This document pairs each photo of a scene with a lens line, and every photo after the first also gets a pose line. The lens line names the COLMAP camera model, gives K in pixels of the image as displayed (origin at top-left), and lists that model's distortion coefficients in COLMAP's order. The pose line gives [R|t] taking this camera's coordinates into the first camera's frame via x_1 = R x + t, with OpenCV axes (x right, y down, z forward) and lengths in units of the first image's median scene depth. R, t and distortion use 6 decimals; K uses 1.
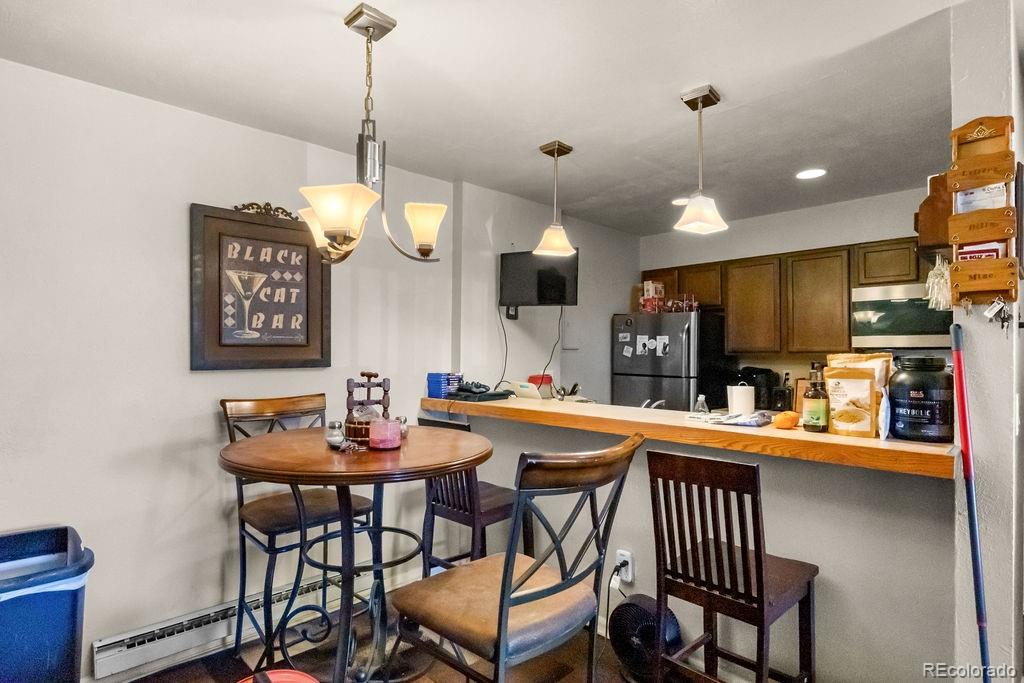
lens RADIAL K [[518.2, 0, 515.4], [0, 518.2, 340.0], [0, 0, 1]] dist [-0.007249, -0.001179]
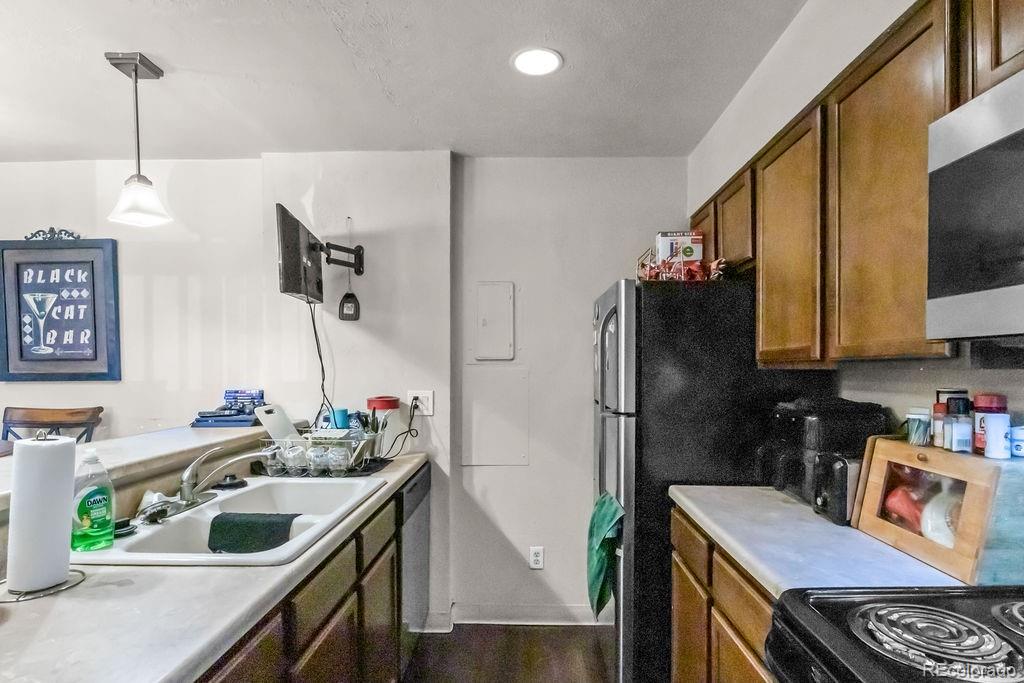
lens RADIAL K [[518.2, 0, 516.7], [0, 518.2, 371.2], [0, 0, 1]] dist [-0.007249, -0.001179]
pose [[0.715062, 0.008780, -0.699006, 0.955011], [0.020849, 0.999208, 0.033878, 0.017853], [0.698750, -0.038798, 0.714313, 0.889072]]
